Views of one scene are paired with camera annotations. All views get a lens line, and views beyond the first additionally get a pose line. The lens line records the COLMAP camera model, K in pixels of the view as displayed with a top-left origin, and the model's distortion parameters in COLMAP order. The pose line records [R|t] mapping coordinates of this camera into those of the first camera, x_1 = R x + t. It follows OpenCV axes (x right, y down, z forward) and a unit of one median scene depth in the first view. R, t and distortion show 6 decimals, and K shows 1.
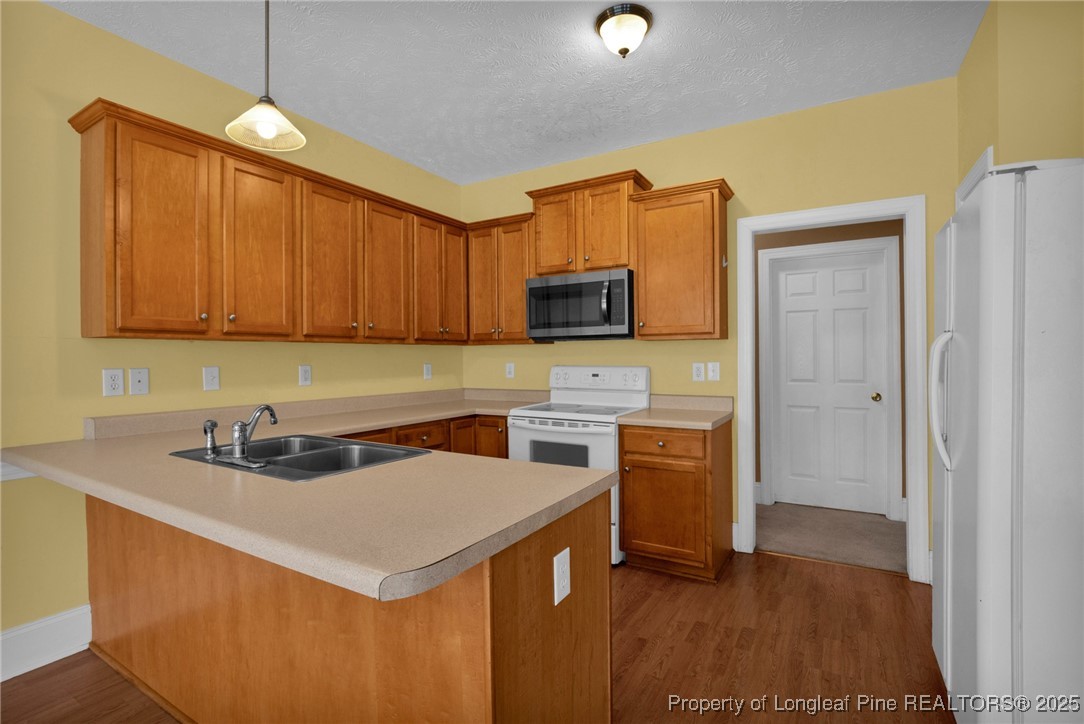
lens RADIAL K [[506.8, 0, 543.6], [0, 506.8, 359.2], [0, 0, 1]] dist [-0.032145, 0.004408]
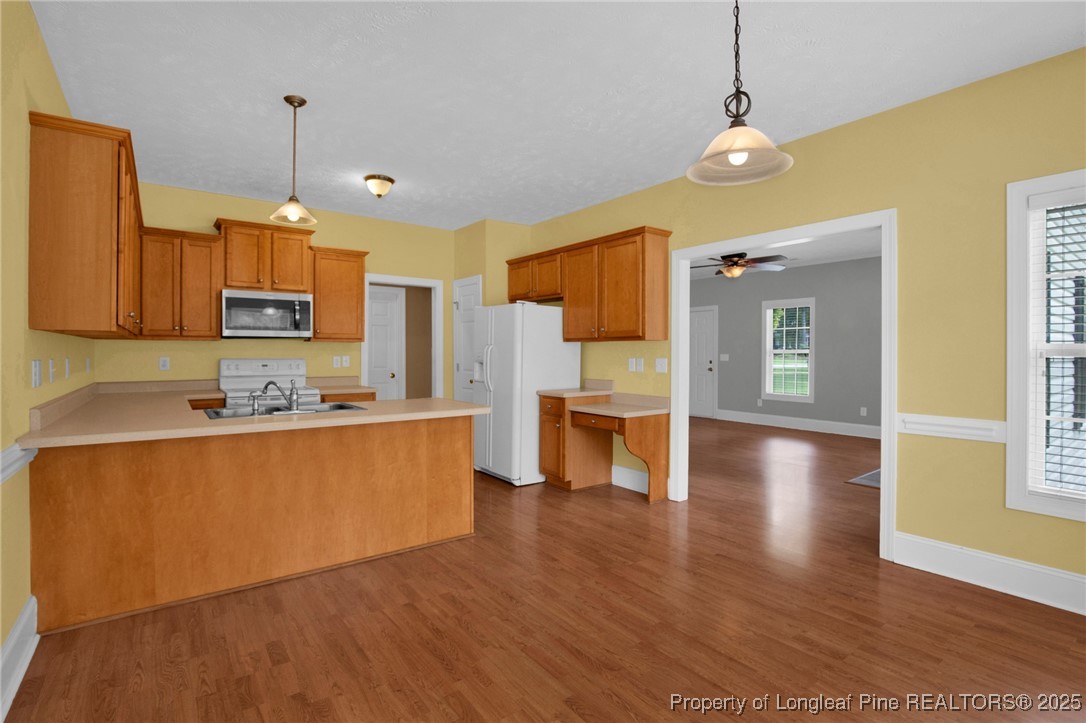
lens RADIAL K [[507.7, 0, 545.8], [0, 507.7, 357.4], [0, 0, 1]] dist [-0.032145, 0.004408]
pose [[0.371497, -0.001635, 0.928433, -0.984277], [-0.002778, 0.999992, 0.002873, 0.004674], [-0.928430, -0.003646, 0.371489, -0.226713]]
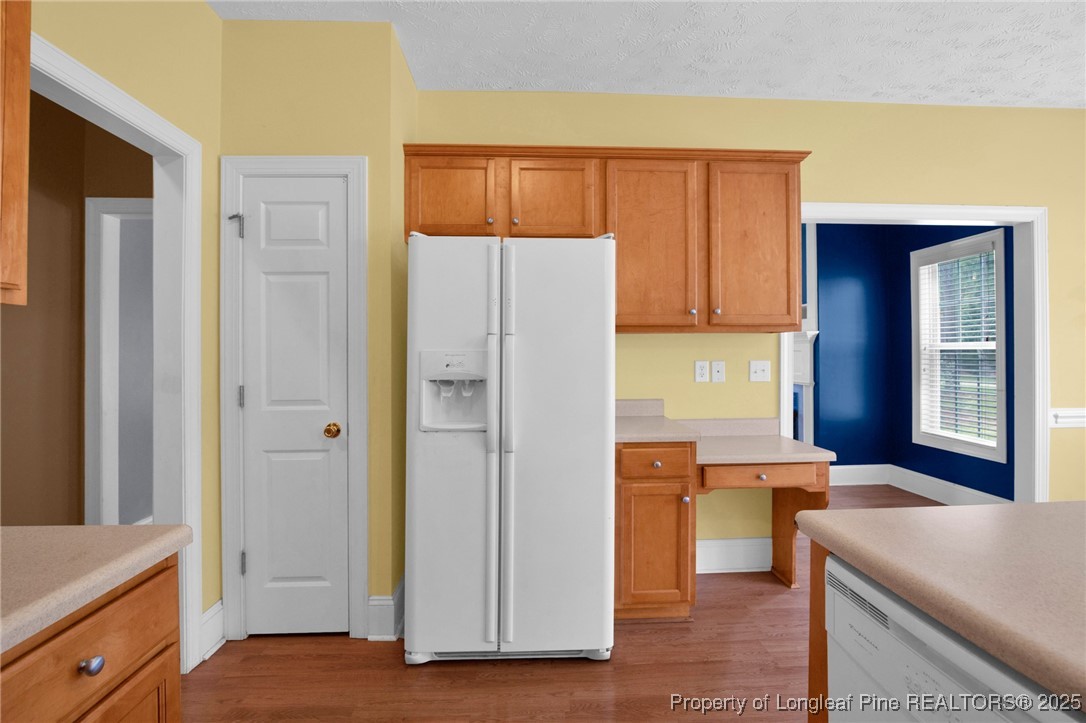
lens RADIAL K [[507.7, 0, 541.7], [0, 507.7, 353.3], [0, 0, 1]] dist [-0.032145, 0.004408]
pose [[-0.549527, 0.010684, 0.835408, -0.120206], [0.011819, 0.999918, -0.005014, -0.002735], [-0.835392, 0.007119, -0.549608, 0.835928]]
